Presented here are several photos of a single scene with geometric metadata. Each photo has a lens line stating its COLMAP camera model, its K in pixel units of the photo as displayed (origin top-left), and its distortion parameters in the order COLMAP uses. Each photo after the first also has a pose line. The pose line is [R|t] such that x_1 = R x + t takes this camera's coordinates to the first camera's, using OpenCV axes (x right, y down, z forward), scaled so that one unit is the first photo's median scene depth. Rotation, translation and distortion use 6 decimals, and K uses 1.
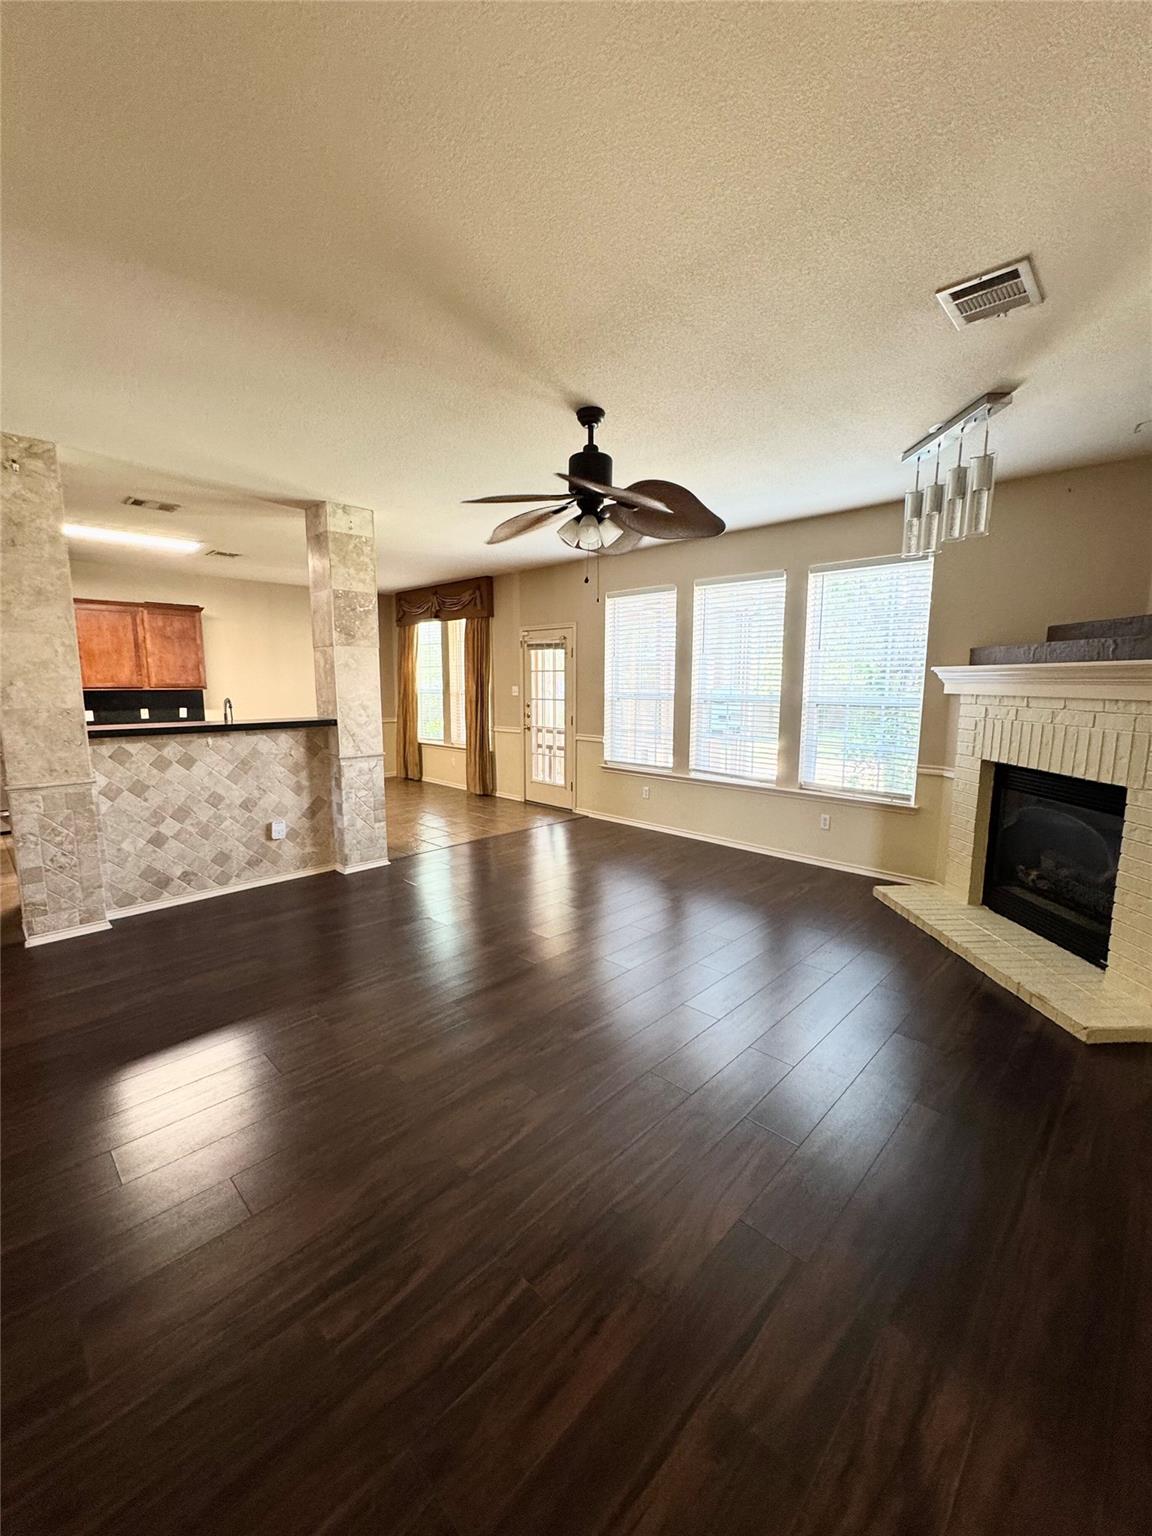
lens RADIAL K [[614.5, 0, 578.1], [0, 614.5, 765.4], [0, 0, 1]] dist [-0.001652, 0.000096]
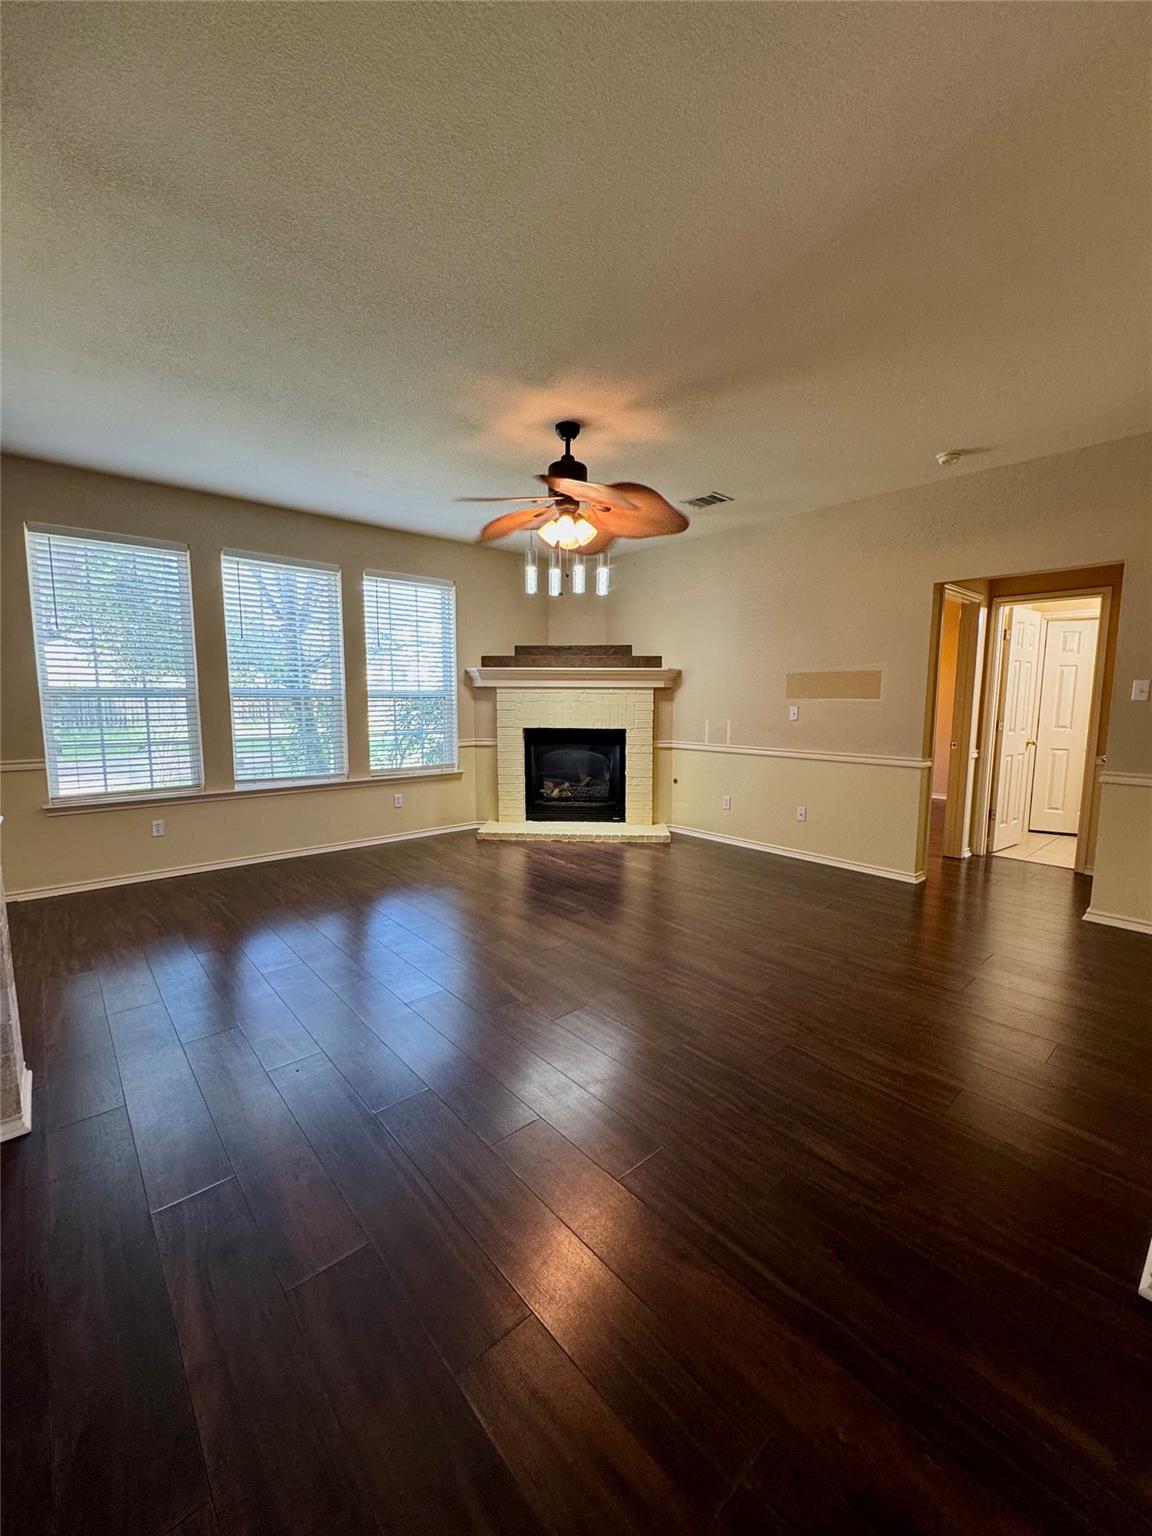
lens RADIAL K [[614.5, 0, 578.1], [0, 614.5, 765.4], [0, 0, 1]] dist [-0.001652, 0.000096]
pose [[0.075459, -0.114288, 0.990578, -0.518465], [0.132036, 0.985808, 0.103679, -0.034379], [-0.988369, 0.122968, 0.089478, 0.425184]]
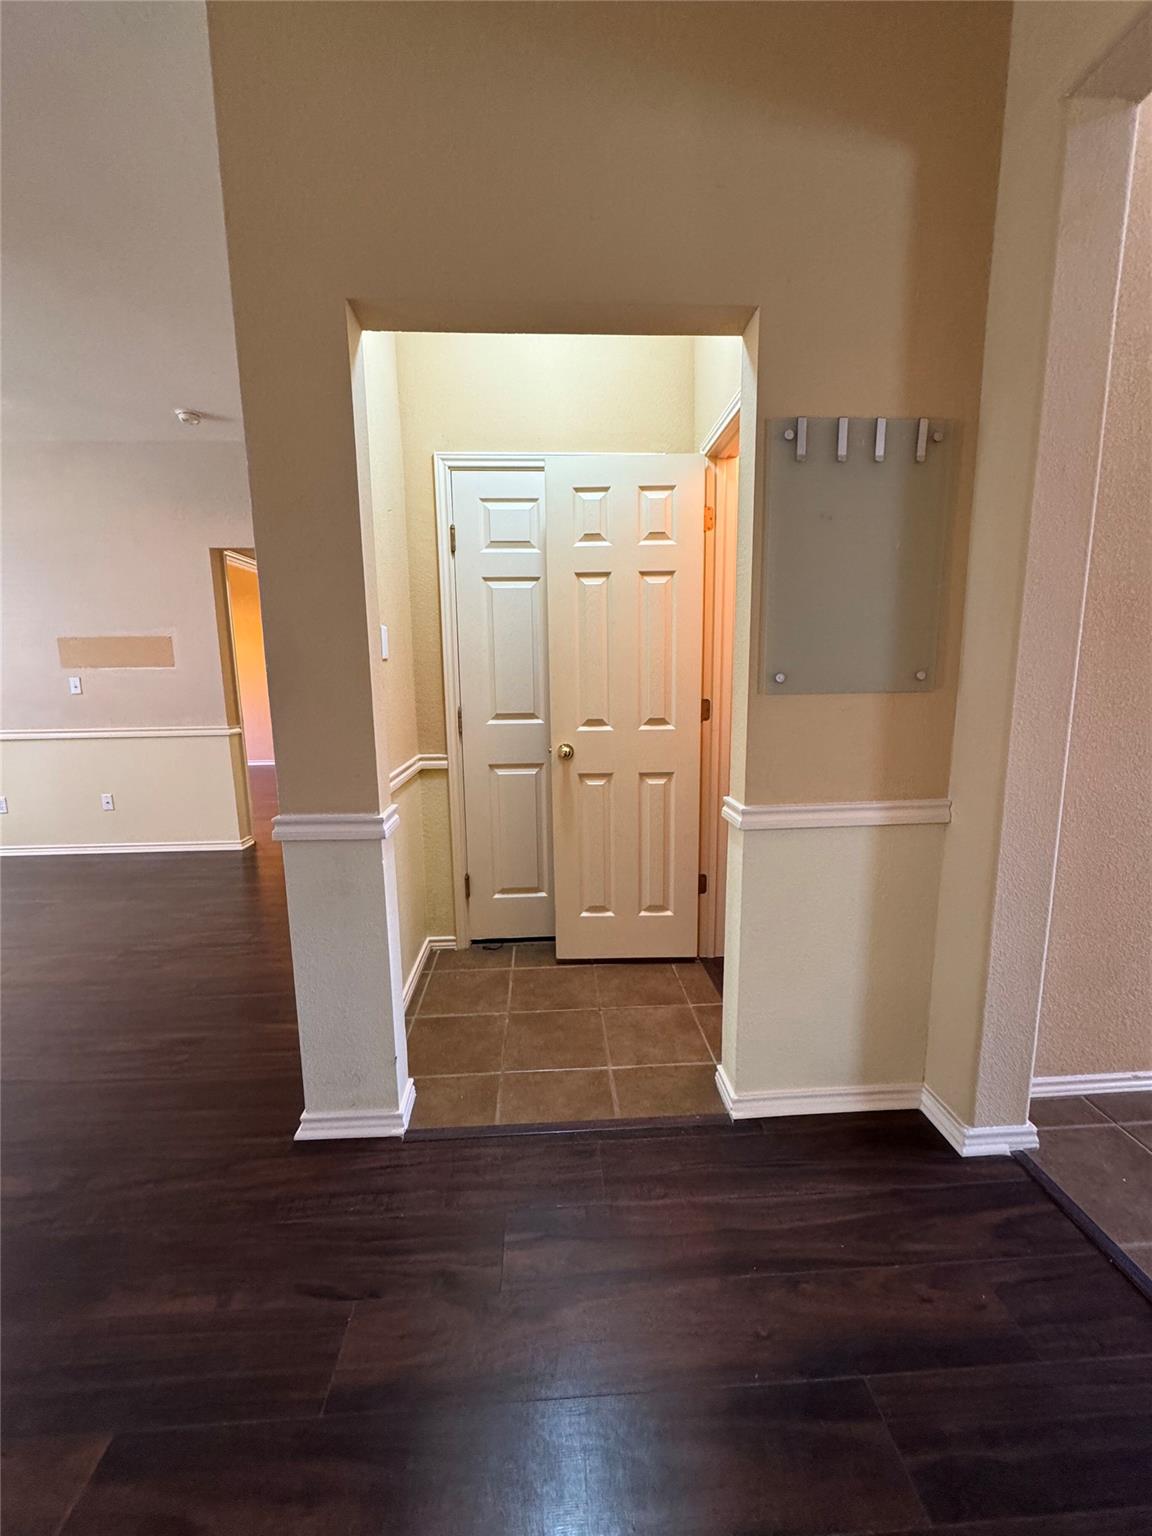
lens RADIAL K [[615.9, 0, 576.0], [0, 615.9, 768.0], [0, 0, 1]] dist [0.000654, 0.000039]
pose [[-0.734407, -0.104624, 0.670597, -0.562939], [0.102014, 0.959806, 0.261467, -0.015272], [-0.670999, 0.260434, -0.694215, 0.335008]]
